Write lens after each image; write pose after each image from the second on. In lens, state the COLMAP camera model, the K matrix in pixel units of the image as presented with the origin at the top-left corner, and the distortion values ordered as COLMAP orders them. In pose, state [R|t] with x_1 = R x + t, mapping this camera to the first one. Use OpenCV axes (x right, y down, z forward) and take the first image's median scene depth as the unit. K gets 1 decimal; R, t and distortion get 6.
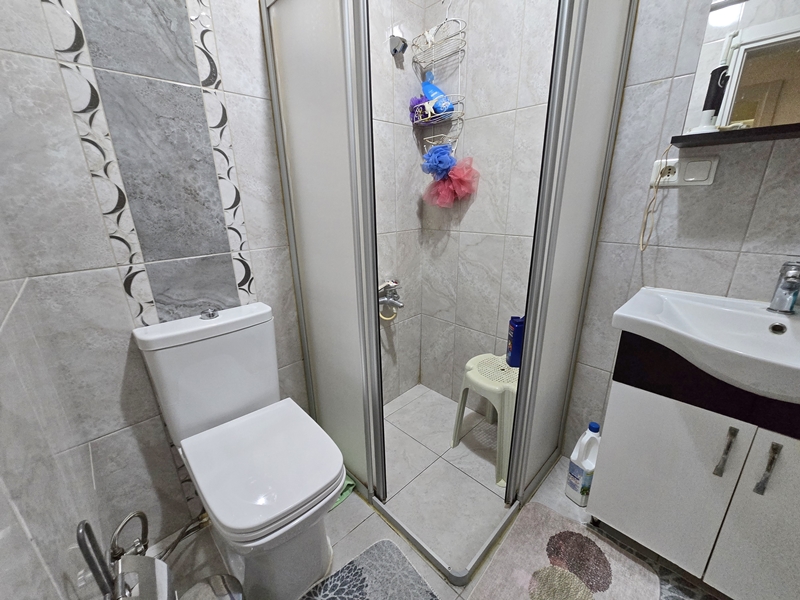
lens RADIAL K [[327.4, 0, 397.9], [0, 327.4, 305.3], [0, 0, 1]] dist [-0.003593, 0.000455]
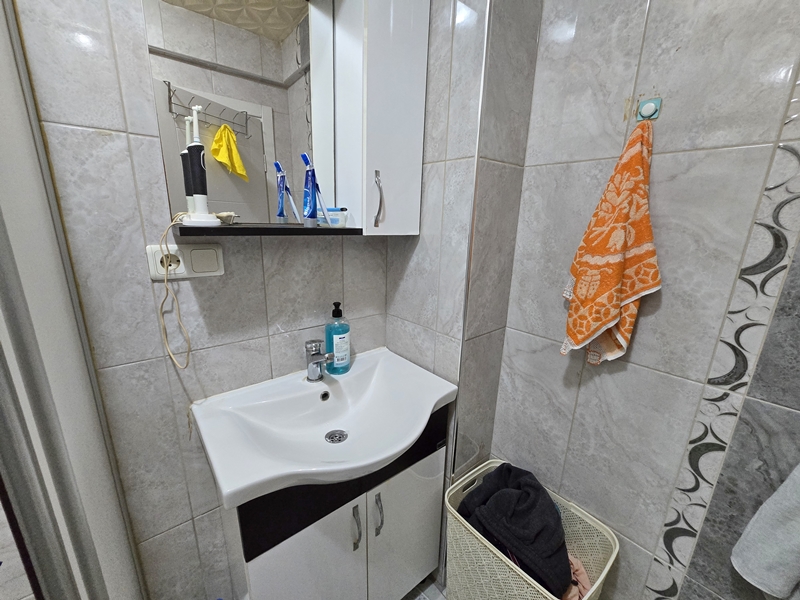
lens RADIAL K [[327.4, 0, 397.9], [0, 327.4, 305.3], [0, 0, 1]] dist [-0.003593, 0.000455]
pose [[0.089807, -0.240286, 0.966539, 0.133562], [0.280656, 0.937238, 0.206924, -0.319605], [-0.955598, 0.252682, 0.151608, 0.414903]]
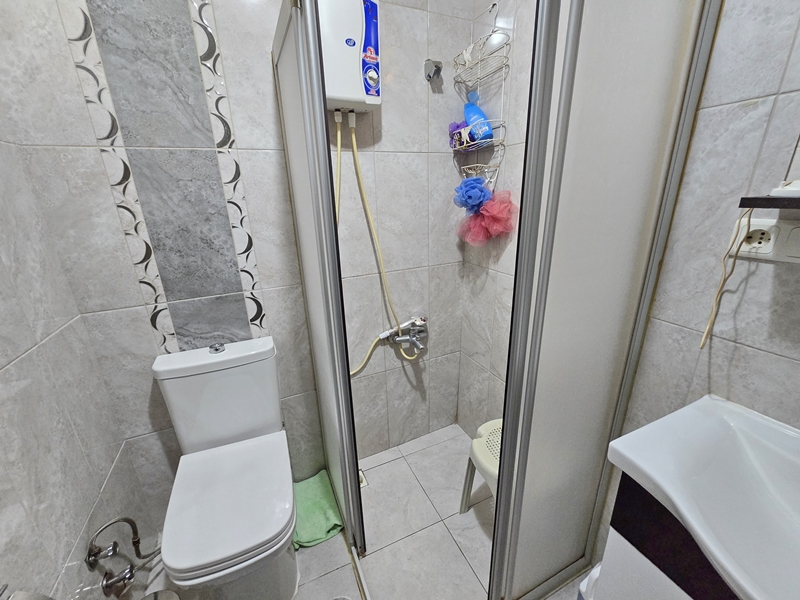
lens RADIAL K [[327.8, 0, 399.9], [0, 327.8, 303.8], [0, 0, 1]] dist [-0.003564, 0.000204]
pose [[0.940360, 0.100816, -0.324898, 0.374494], [-0.095245, 0.994905, 0.033048, -0.227719], [0.326575, -0.000132, 0.945171, 0.146271]]
